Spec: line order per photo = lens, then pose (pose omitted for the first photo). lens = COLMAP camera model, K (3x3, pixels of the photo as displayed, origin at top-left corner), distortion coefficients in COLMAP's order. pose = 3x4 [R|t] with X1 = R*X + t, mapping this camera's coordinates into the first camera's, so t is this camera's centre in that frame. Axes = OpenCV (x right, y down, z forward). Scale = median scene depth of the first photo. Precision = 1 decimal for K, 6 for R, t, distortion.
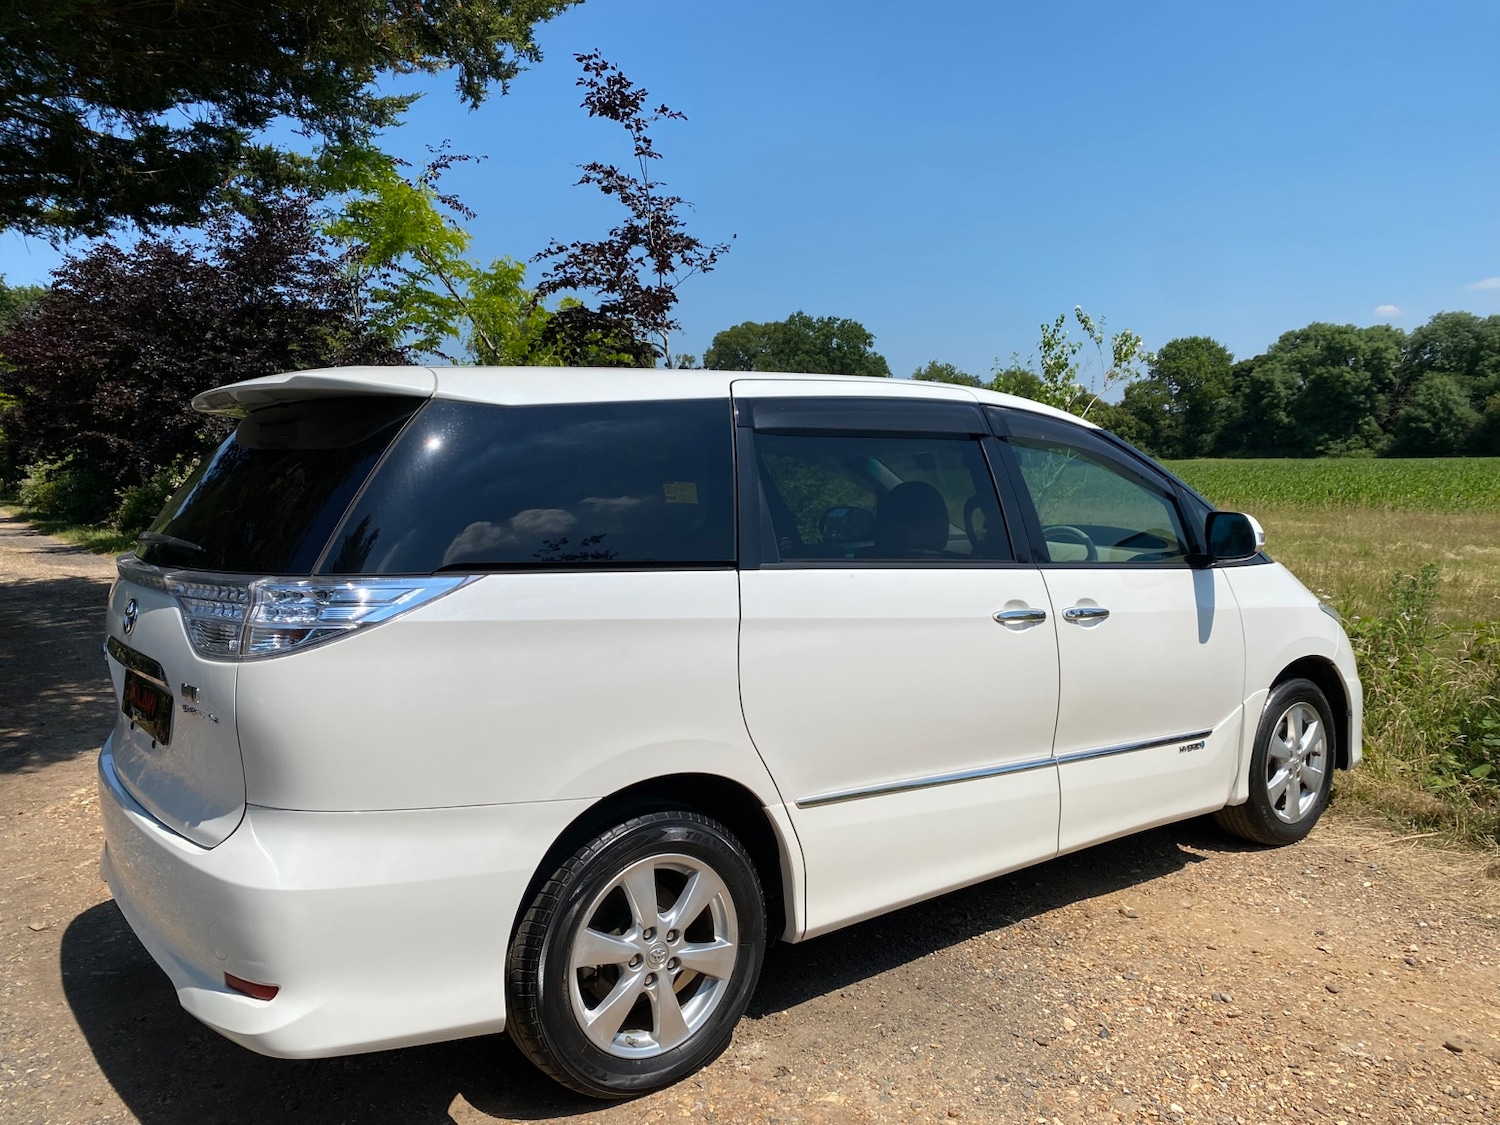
lens RADIAL K [[1151.2, 0, 737.7], [0, 1151.2, 573.9], [0, 0, 1]] dist [0.018291, -0.011522]
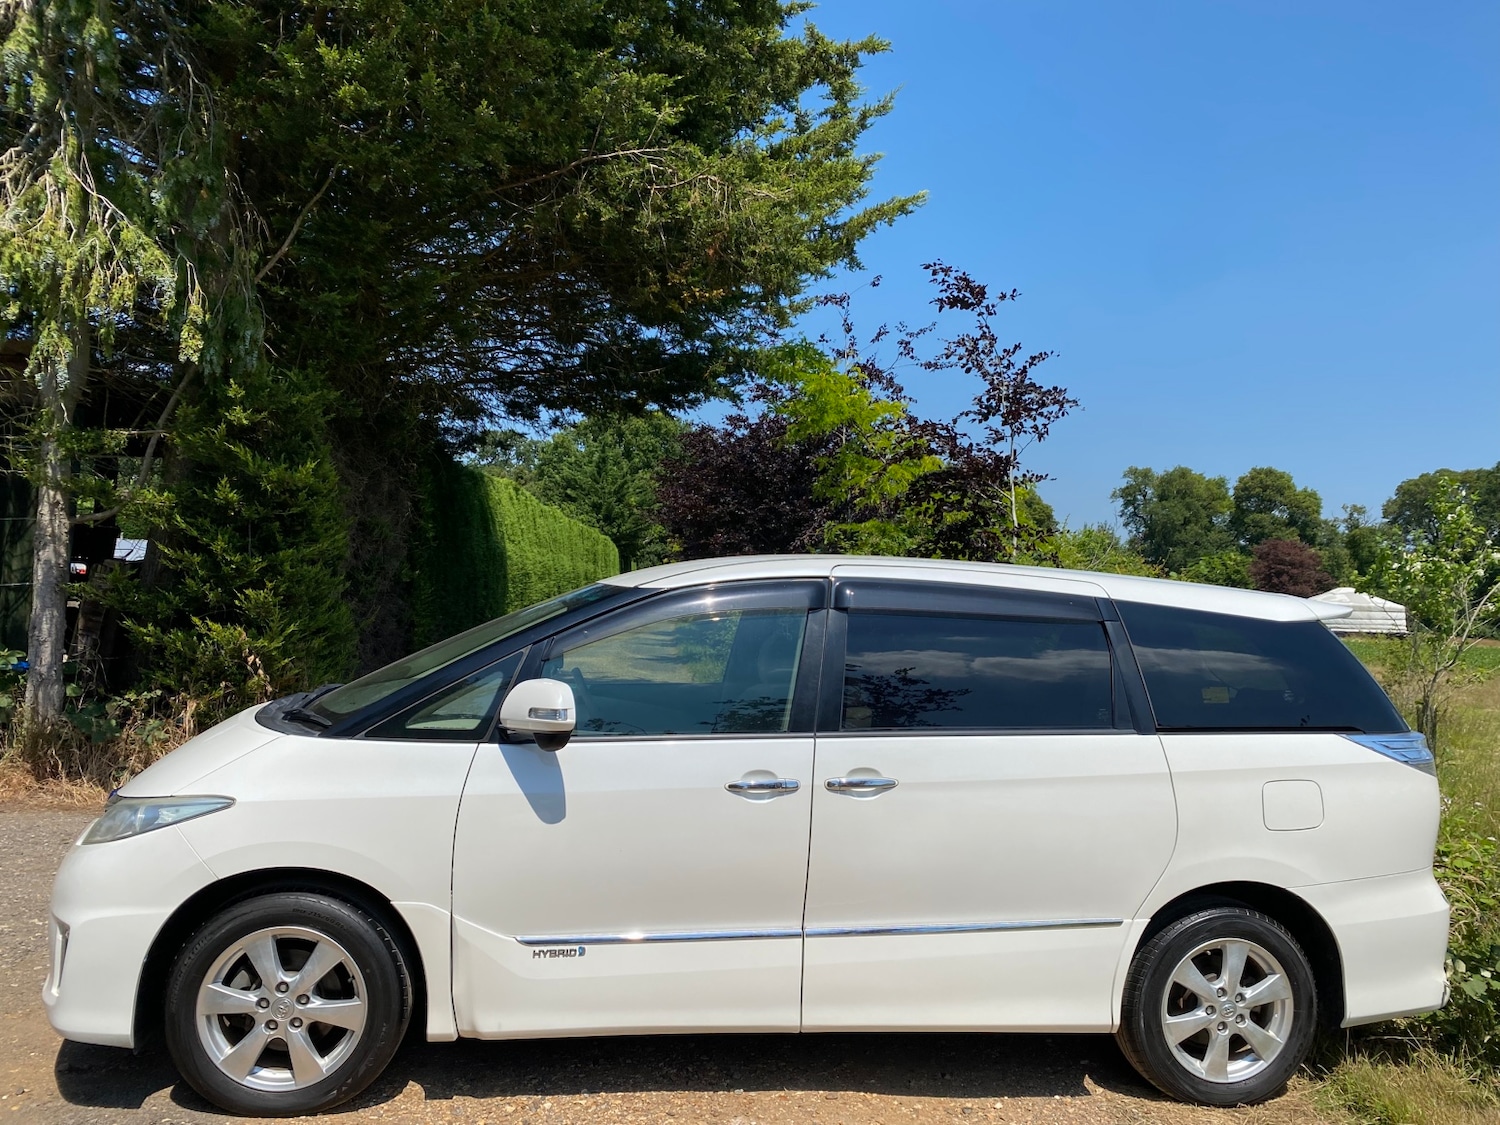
lens RADIAL K [[1151.2, 0, 760.3], [0, 1151.2, 590.6], [0, 0, 1]] dist [0.018291, -0.011522]
pose [[0.857242, 0.051214, -0.512360, 0.287623], [-0.107726, 0.990859, -0.081196, -0.009756], [0.503518, 0.124799, 0.854924, -0.018574]]
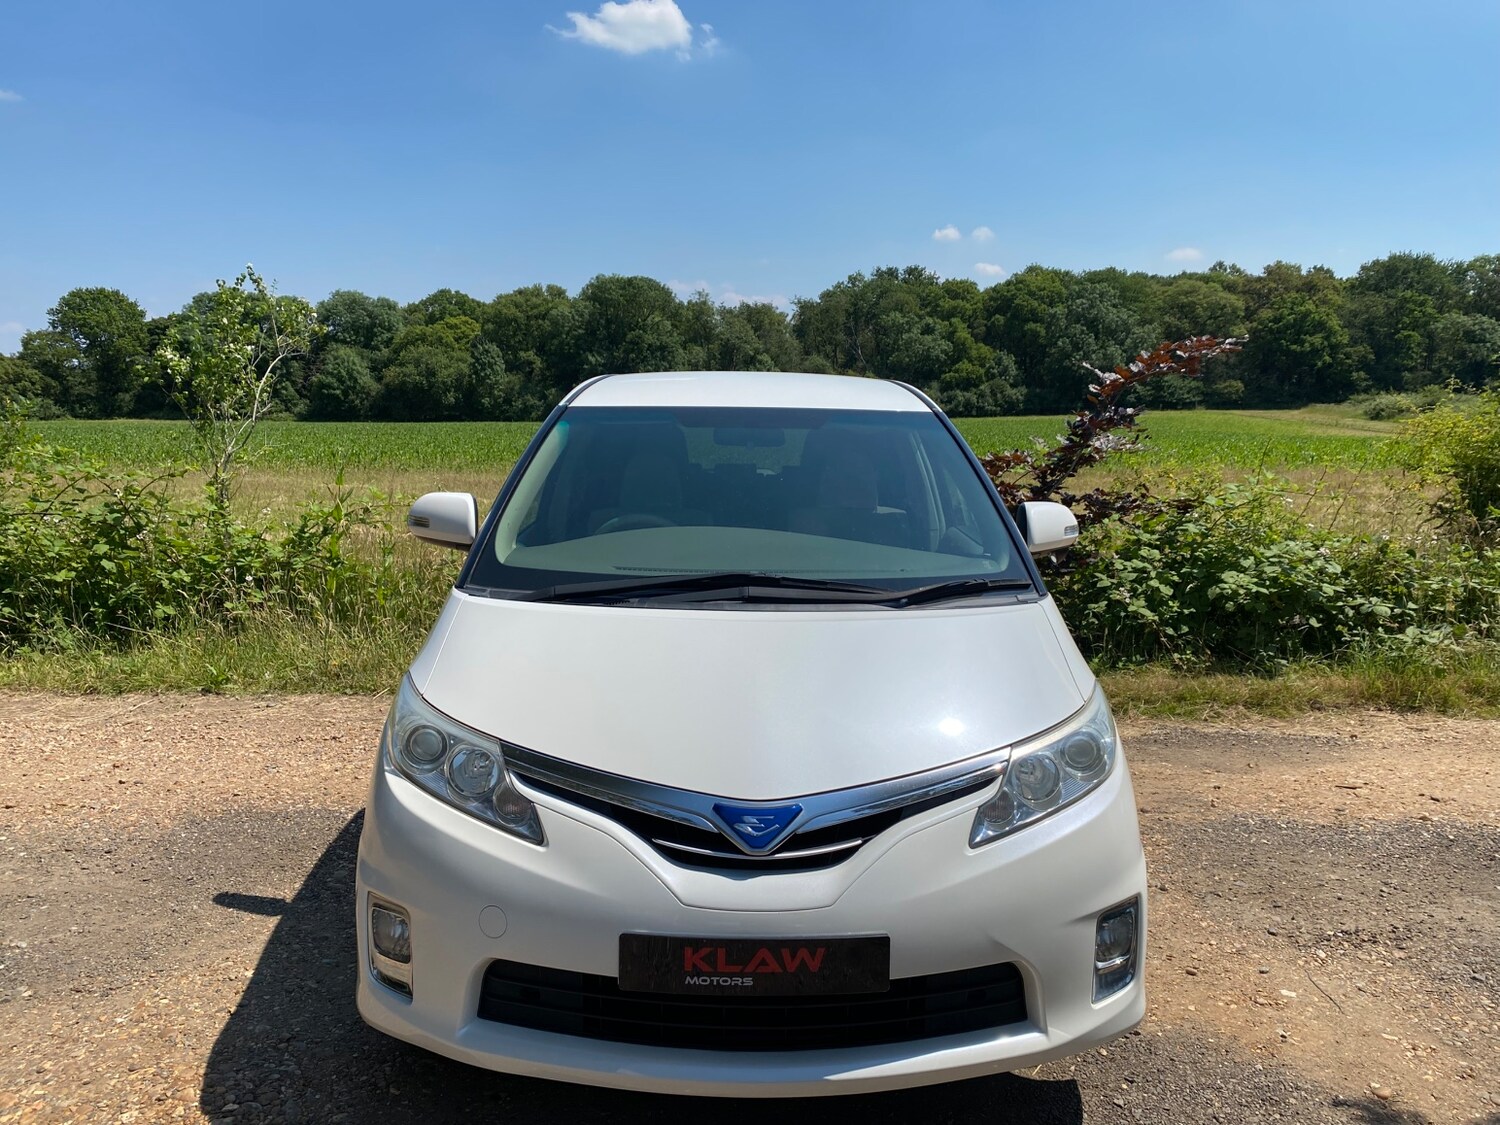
lens RADIAL K [[1151.2, 0, 757.5], [0, 1151.2, 568.1], [0, 0, 1]] dist [0.018291, -0.011522]
pose [[0.626059, -0.081761, 0.775477, -0.214537], [0.060088, 0.996589, 0.056563, -0.009209], [-0.777457, 0.011185, 0.628837, 0.070807]]
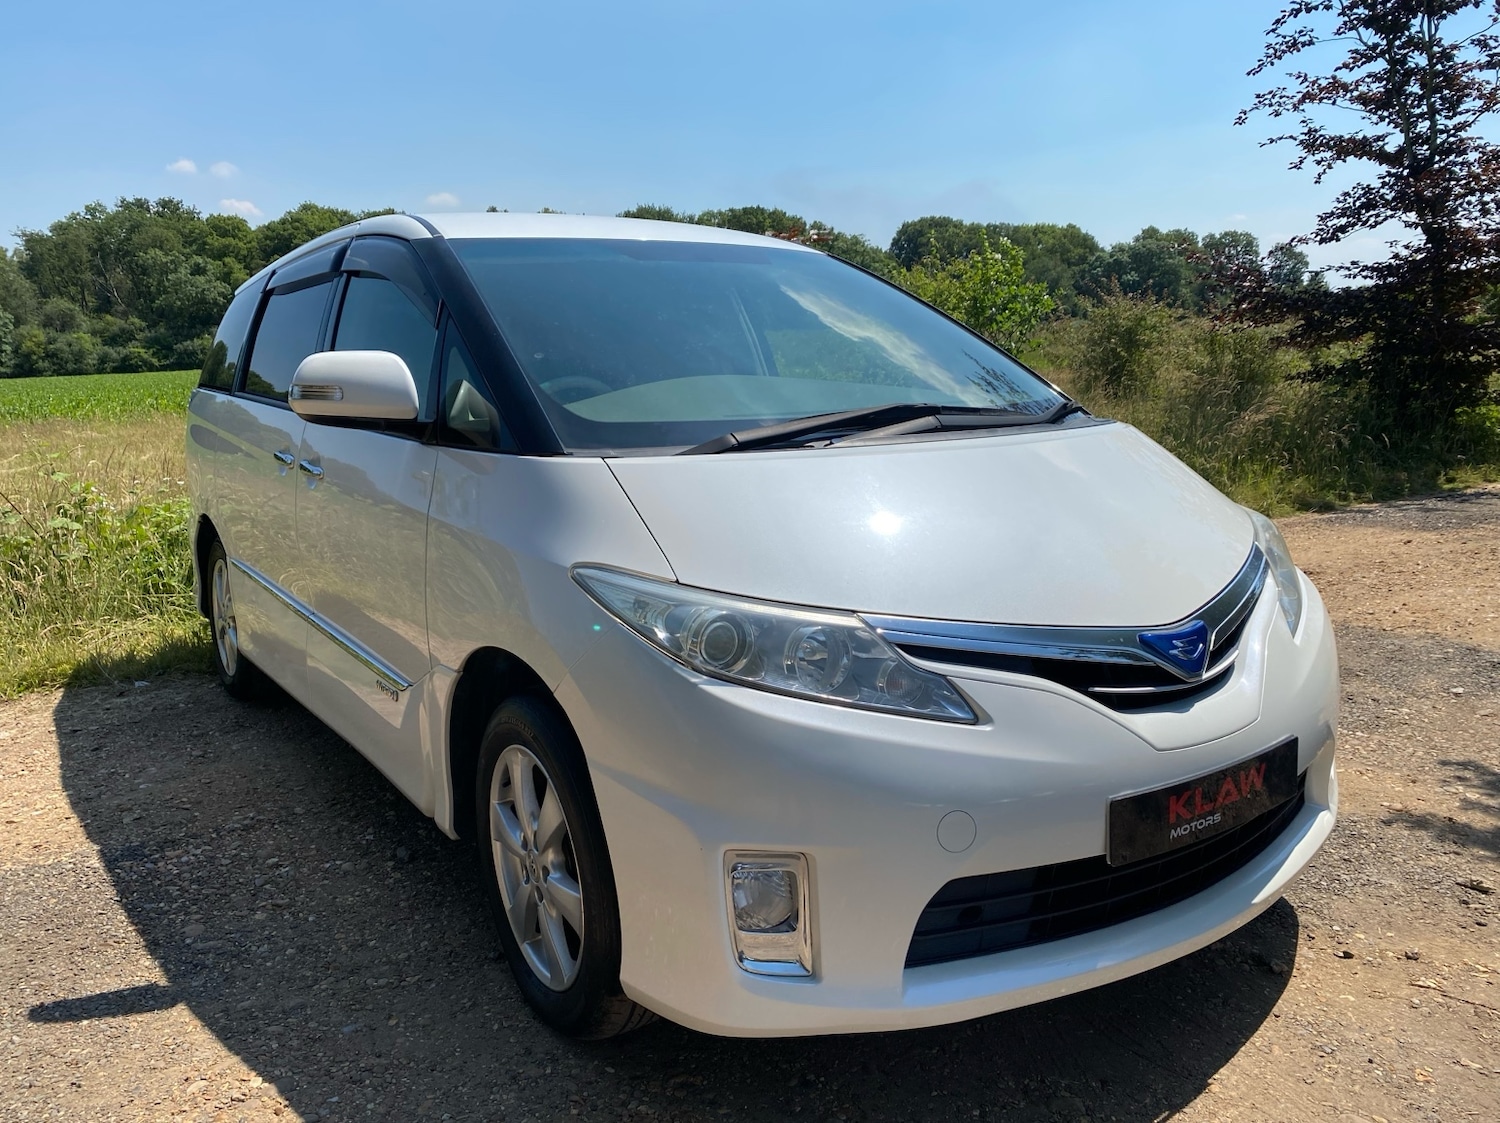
lens RADIAL K [[1151.2, 0, 738.6], [0, 1151.2, 570.6], [0, 0, 1]] dist [0.018291, -0.011522]
pose [[0.099316, -0.170197, 0.980392, -0.240275], [0.124525, 0.979644, 0.157452, -0.001274], [-0.987233, 0.106446, 0.118488, 0.239968]]
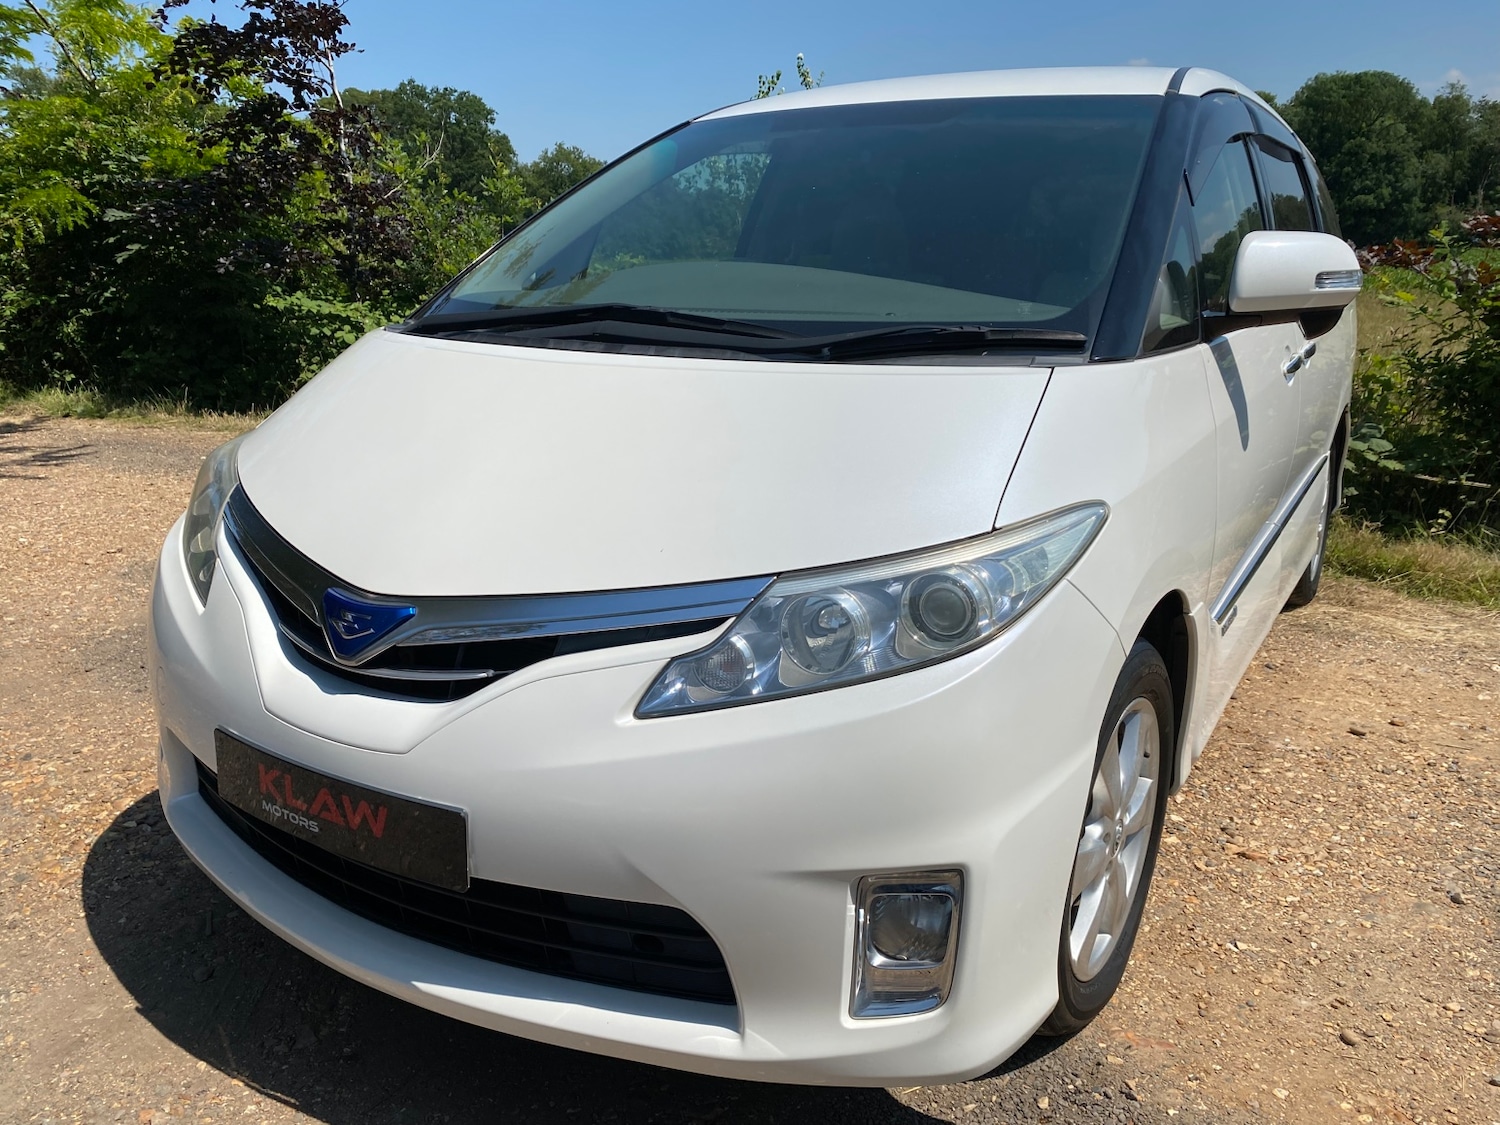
lens RADIAL K [[1151.2, 0, 738.9], [0, 1151.2, 569.9], [0, 0, 1]] dist [0.018291, -0.011522]
pose [[0.950239, -0.072434, 0.302985, -0.062612], [0.020051, 0.984797, 0.172549, 0.016049], [-0.310877, -0.157887, 0.937244, 0.049807]]
